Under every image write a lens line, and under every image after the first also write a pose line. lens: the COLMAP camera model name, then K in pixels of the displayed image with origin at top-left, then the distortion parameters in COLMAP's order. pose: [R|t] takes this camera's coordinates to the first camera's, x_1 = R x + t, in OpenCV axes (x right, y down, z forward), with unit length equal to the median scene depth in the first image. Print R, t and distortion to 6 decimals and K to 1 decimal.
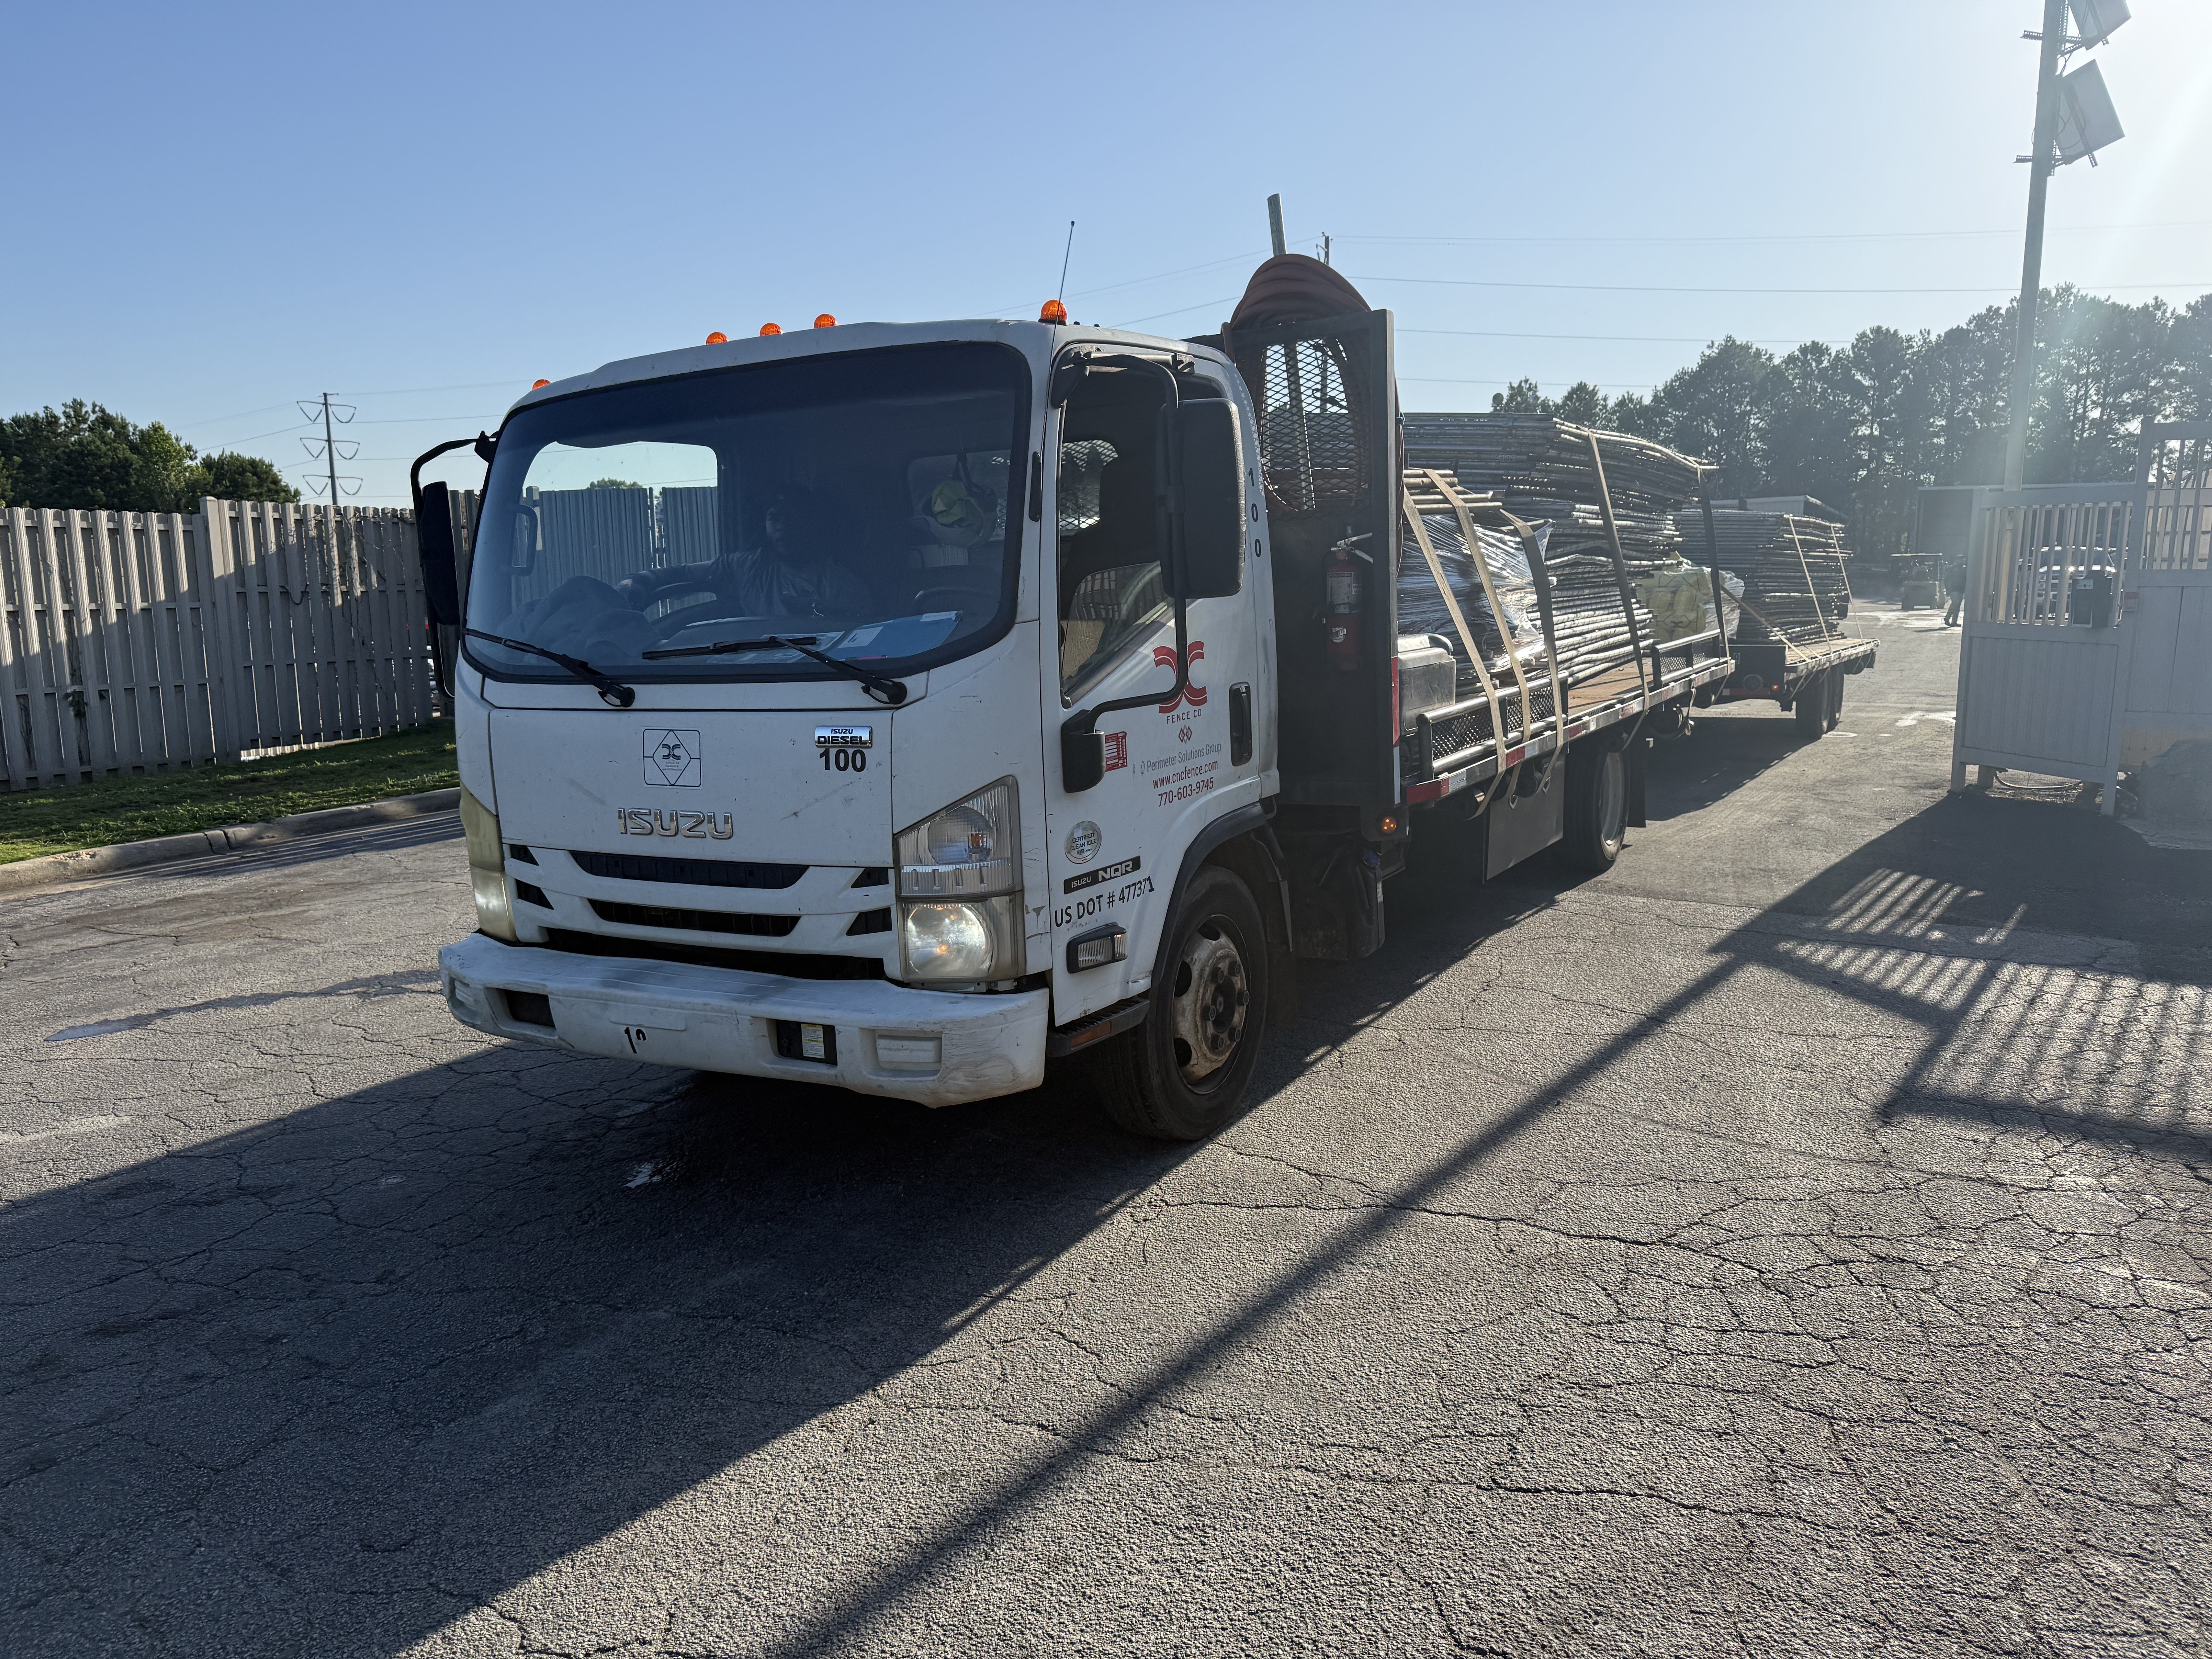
lens RADIAL K [[1530.2, 0, 1106.0], [0, 1530.2, 829.5], [0, 0, 1]] dist [-0.003327, -0.001696]
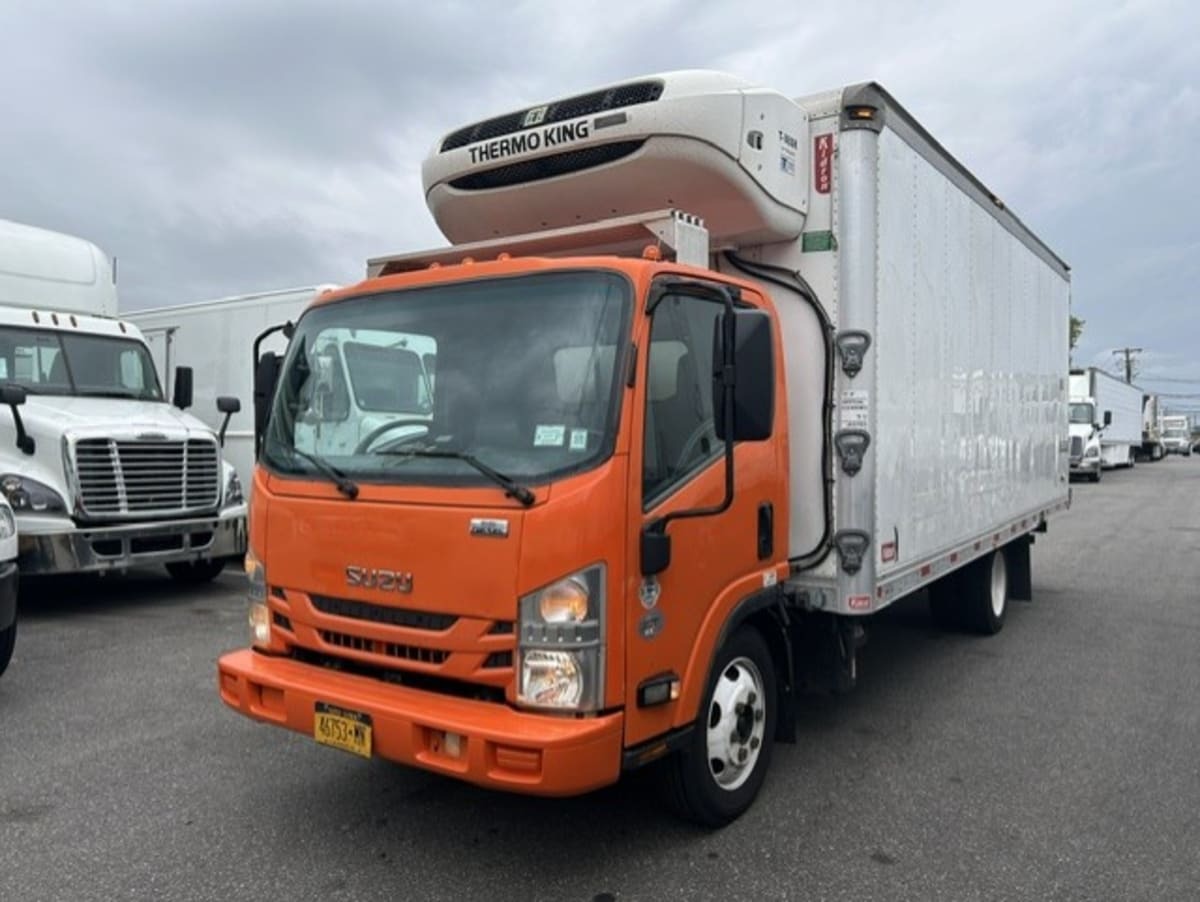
lens RADIAL K [[864.7, 0, 600.0], [0, 864.7, 451.0], [0, 0, 1]] dist [-0.004734, -0.003919]
pose [[0.995431, 0.048111, -0.082476, -0.004120], [-0.059625, 0.987870, -0.143381, -0.018168], [0.074578, 0.147644, 0.986225, 0.175998]]
